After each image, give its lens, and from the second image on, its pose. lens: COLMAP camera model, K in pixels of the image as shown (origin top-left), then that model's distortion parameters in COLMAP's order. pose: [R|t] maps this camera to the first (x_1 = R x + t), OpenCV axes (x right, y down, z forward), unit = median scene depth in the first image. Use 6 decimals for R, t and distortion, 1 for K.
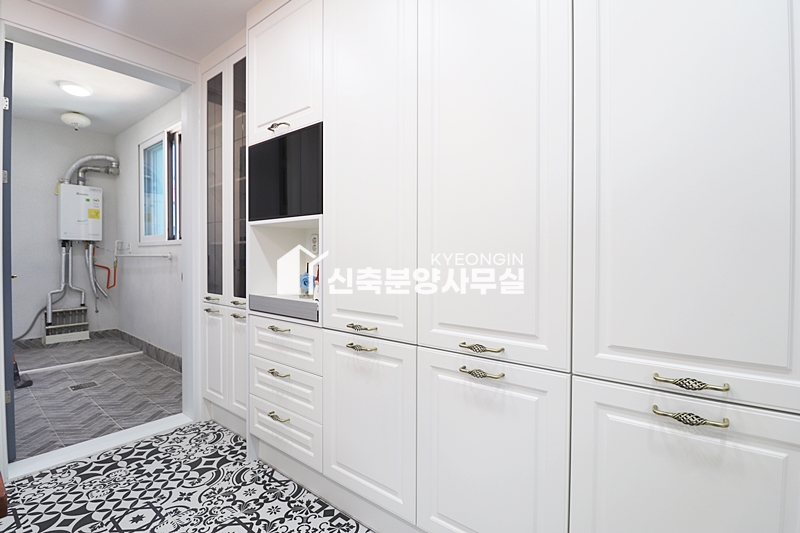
lens RADIAL K [[374.9, 0, 397.6], [0, 374.9, 261.2], [0, 0, 1]] dist [-0.008900, -0.003094]
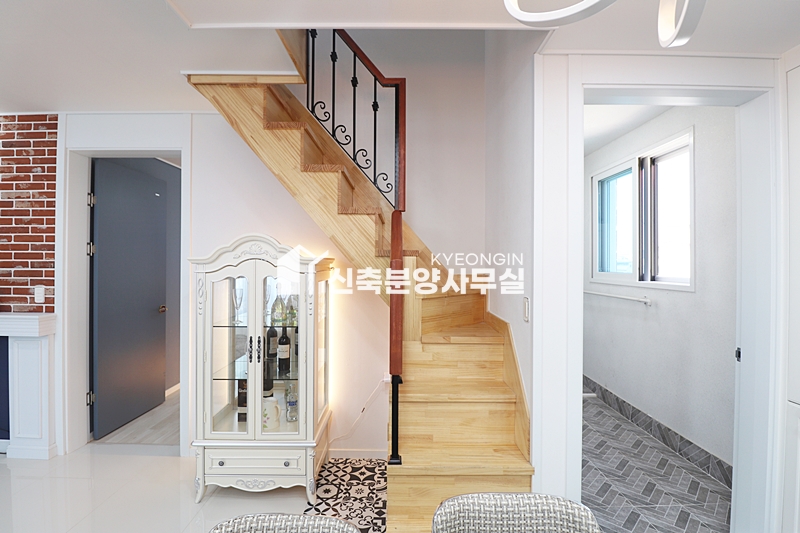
lens RADIAL K [[374.9, 0, 397.6], [0, 374.9, 260.9], [0, 0, 1]] dist [-0.008900, -0.003094]
pose [[0.630349, -0.003155, -0.776305, -0.653359], [-0.011072, 0.999853, -0.013053, -0.192288], [0.776233, 0.016823, 0.630222, 0.018658]]
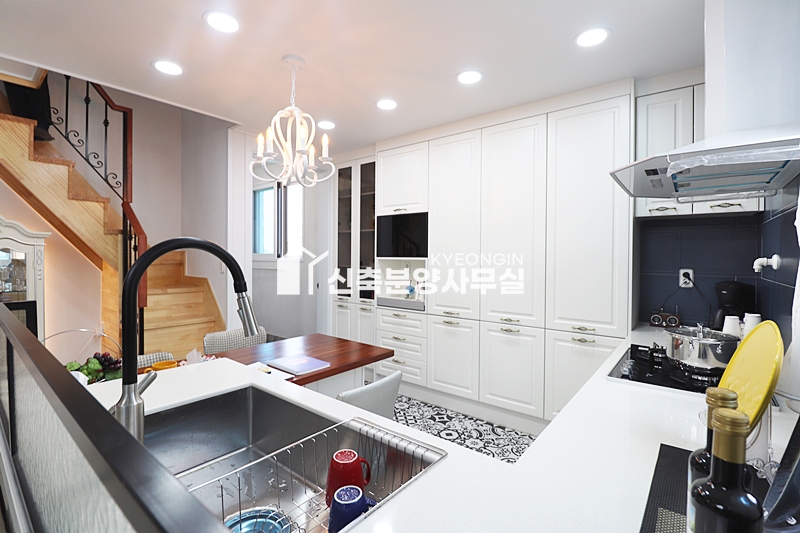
lens RADIAL K [[374.9, 0, 402.6], [0, 374.9, 262.4], [0, 0, 1]] dist [-0.008900, -0.003094]
pose [[0.999959, 0.003681, 0.008292, -0.333892], [-0.003710, 0.999987, 0.003430, -0.101245], [-0.008279, -0.003460, 0.999960, -0.964678]]
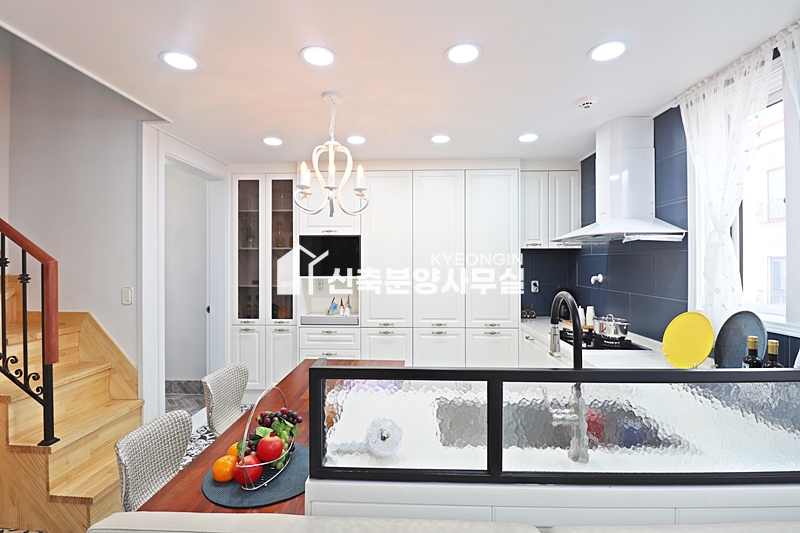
lens RADIAL K [[374.9, 0, 405.0], [0, 374.9, 260.7], [0, 0, 1]] dist [-0.008900, -0.003094]
pose [[0.798090, -0.004390, 0.602522, -1.269978], [0.011378, 0.999905, -0.007785, -0.189239], [-0.602430, 0.013069, 0.798064, -0.897523]]
